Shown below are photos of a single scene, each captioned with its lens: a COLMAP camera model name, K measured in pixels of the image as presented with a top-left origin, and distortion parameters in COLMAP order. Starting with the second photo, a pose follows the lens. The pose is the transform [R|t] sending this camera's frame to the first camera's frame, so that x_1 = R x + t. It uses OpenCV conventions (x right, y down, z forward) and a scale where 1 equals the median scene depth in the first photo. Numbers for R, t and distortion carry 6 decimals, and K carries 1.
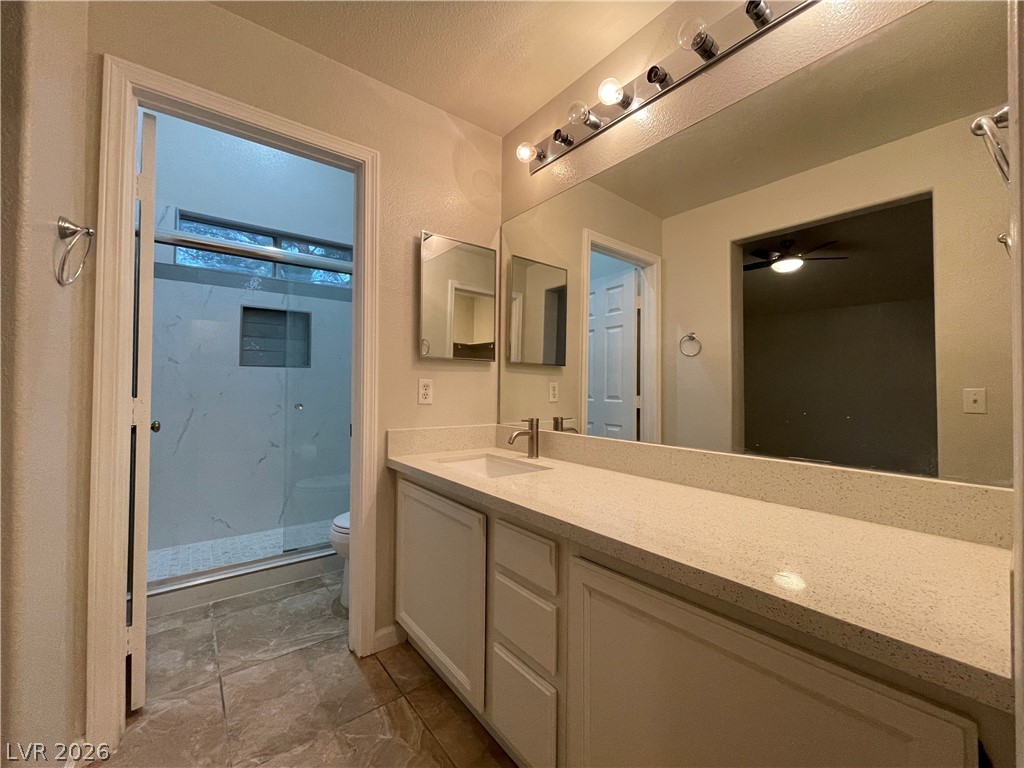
lens RADIAL K [[413.6, 0, 508.9], [0, 413.6, 379.7], [0, 0, 1]] dist [-0.002193, -0.000629]
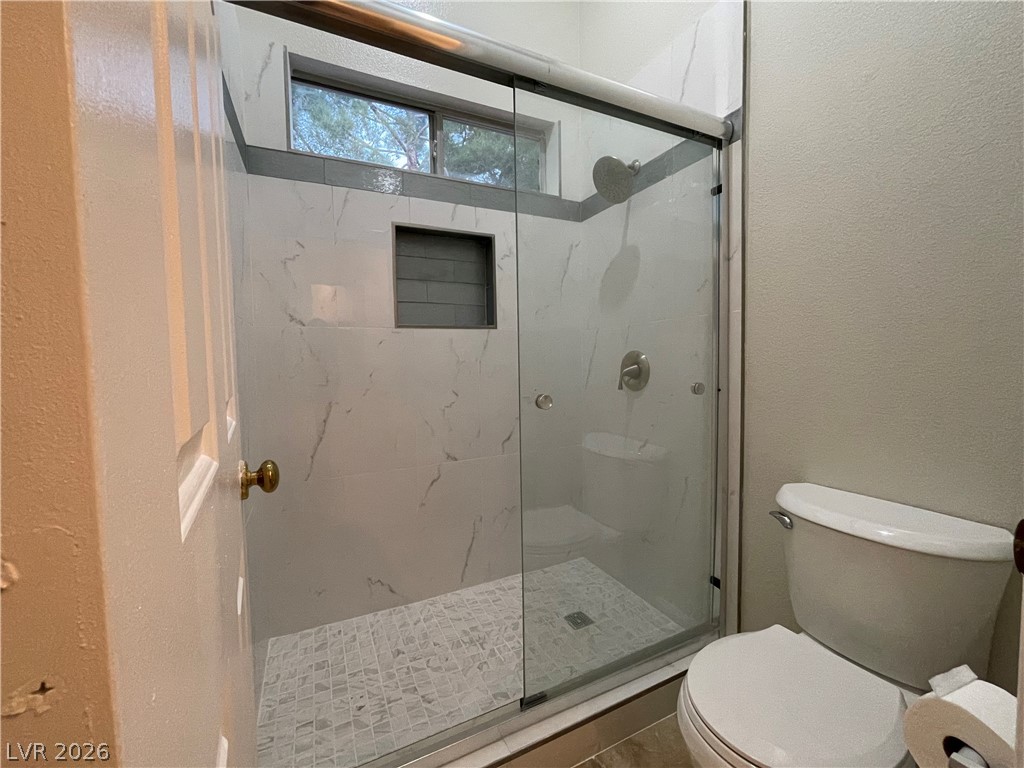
lens RADIAL K [[413.6, 0, 508.9], [0, 413.6, 379.7], [0, 0, 1]] dist [-0.002193, -0.000629]
pose [[0.977921, -0.013897, -0.208512, -0.369229], [0.028474, 0.997342, 0.067069, 0.005861], [0.207026, -0.071525, 0.975717, 0.448801]]
